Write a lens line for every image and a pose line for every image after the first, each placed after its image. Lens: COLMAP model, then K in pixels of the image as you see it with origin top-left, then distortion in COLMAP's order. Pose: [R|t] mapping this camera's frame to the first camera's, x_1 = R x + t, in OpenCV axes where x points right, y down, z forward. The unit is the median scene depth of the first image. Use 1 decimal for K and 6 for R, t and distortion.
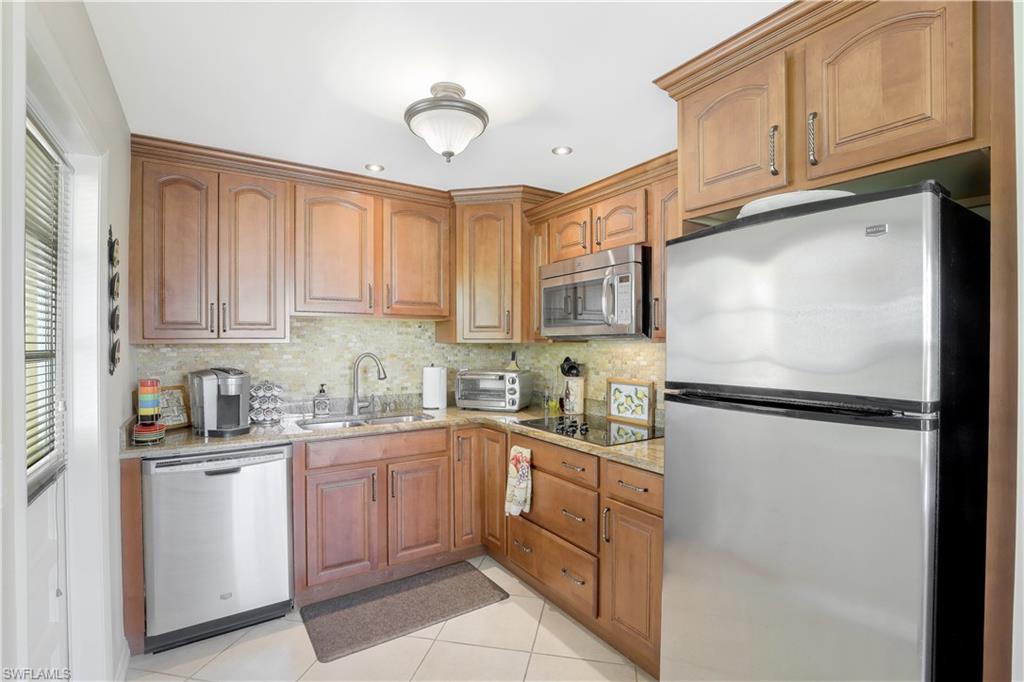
lens RADIAL K [[480.3, 0, 514.6], [0, 480.3, 340.8], [0, 0, 1]] dist [-0.001395, 0.000693]
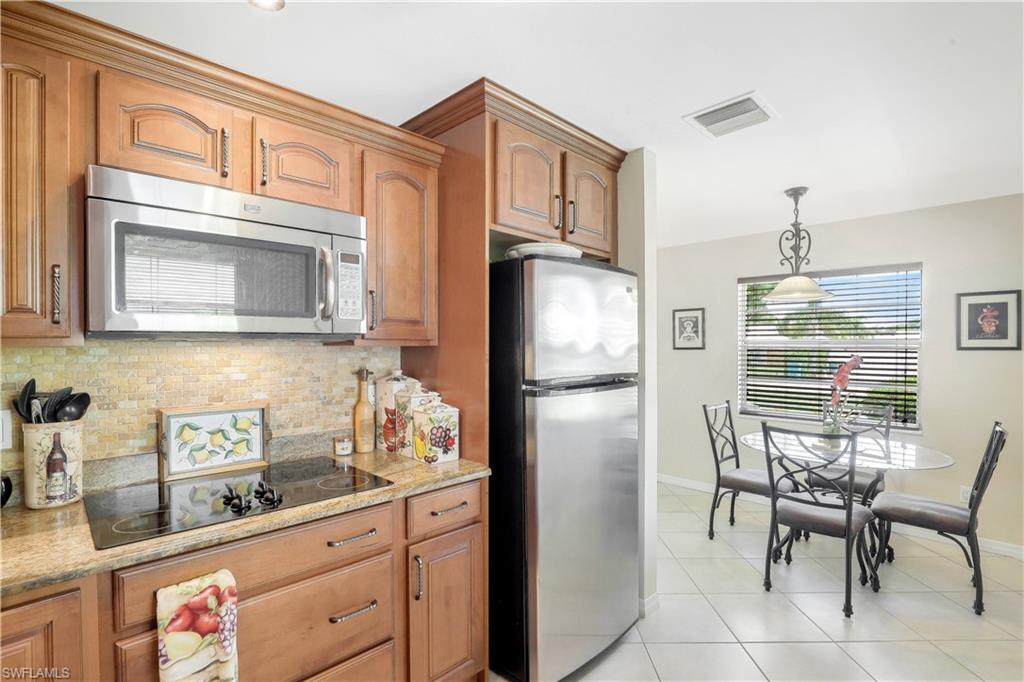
lens RADIAL K [[480.3, 0, 515.2], [0, 480.3, 349.0], [0, 0, 1]] dist [-0.001395, 0.000693]
pose [[-0.190211, -0.004189, 0.981734, -0.455402], [-0.002659, 0.999989, 0.003752, 0.004843], [-0.981740, -0.001896, -0.190220, 0.751378]]
